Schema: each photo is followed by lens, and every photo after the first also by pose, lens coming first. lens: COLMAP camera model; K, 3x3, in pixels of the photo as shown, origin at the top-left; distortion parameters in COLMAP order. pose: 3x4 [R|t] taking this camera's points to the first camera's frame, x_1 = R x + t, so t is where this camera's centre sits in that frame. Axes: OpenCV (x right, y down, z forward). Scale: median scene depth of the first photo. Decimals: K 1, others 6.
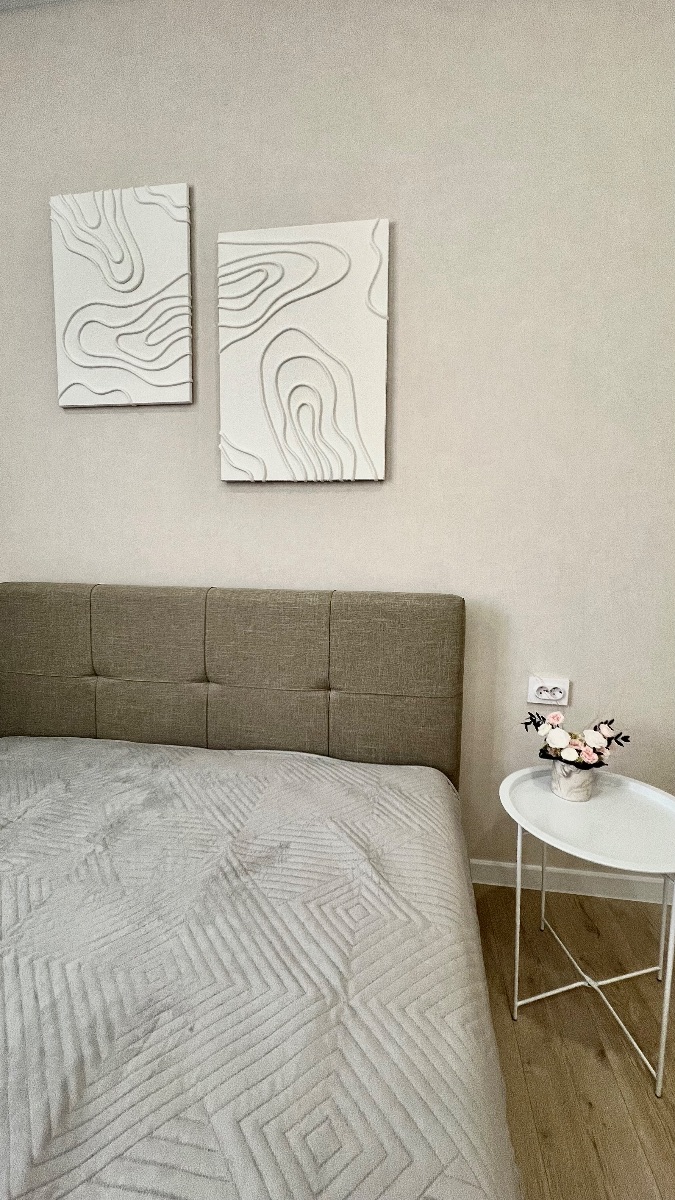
lens RADIAL K [[475.6, 0, 343.6], [0, 475.6, 592.9], [0, 0, 1]] dist [-0.007075, 0.000258]
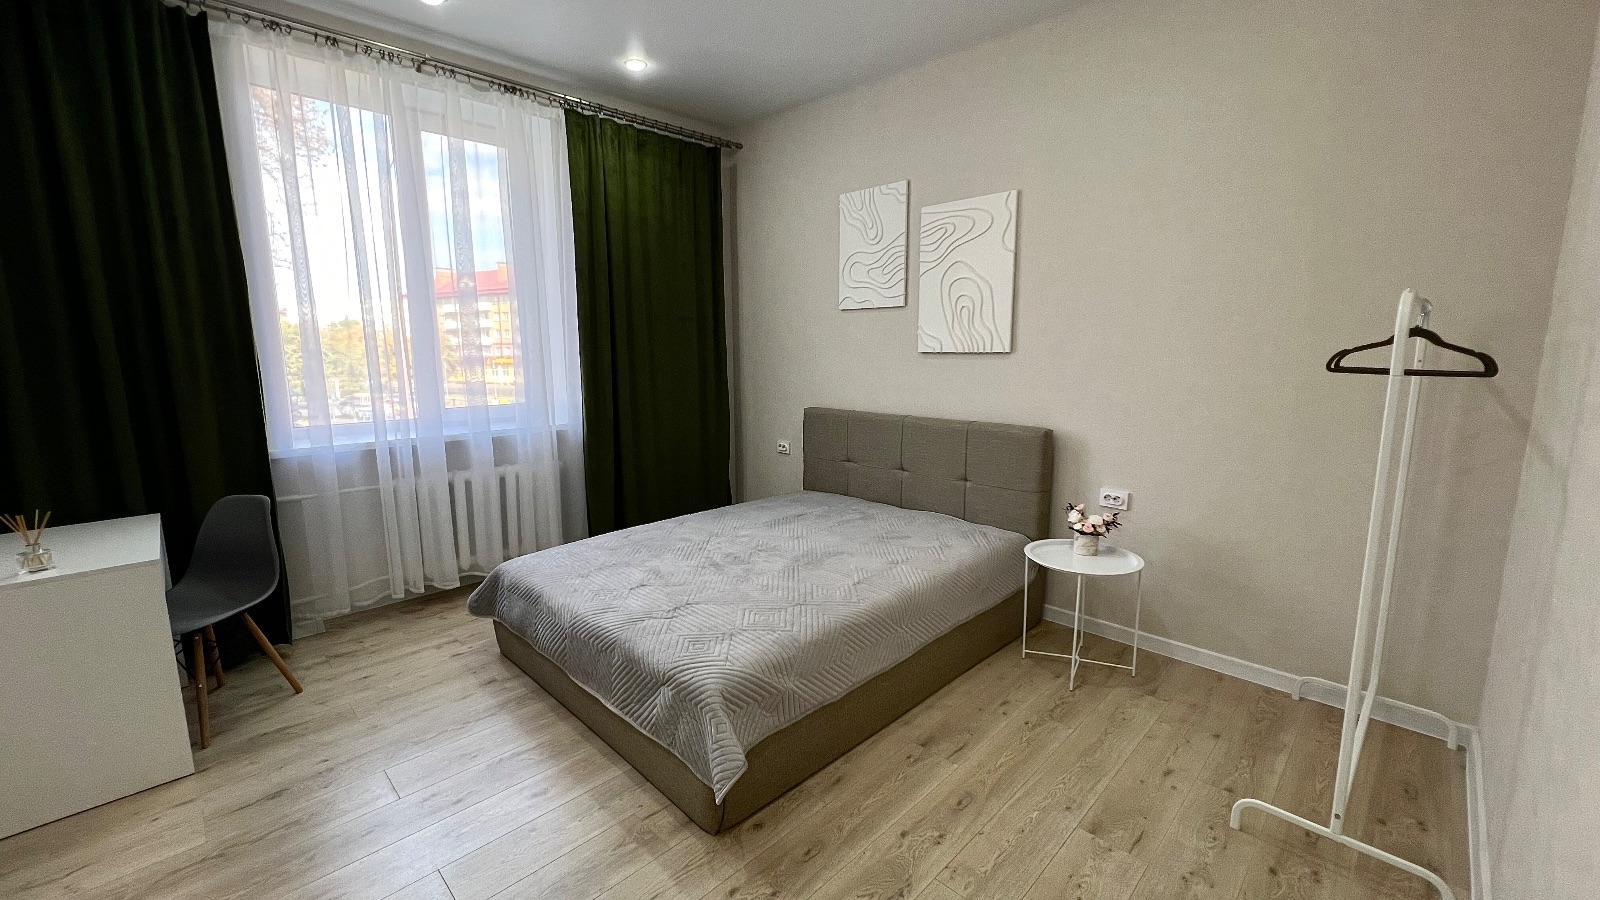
lens RADIAL K [[634.1, 0, 800.1], [0, 634.1, 449.9], [0, 0, 1]] dist [-0.007075, 0.000258]
pose [[0.803052, 0.078880, -0.590665, 0.786900], [-0.046276, 0.996462, 0.070156, -0.031875], [0.594110, -0.029006, 0.803861, -1.098187]]
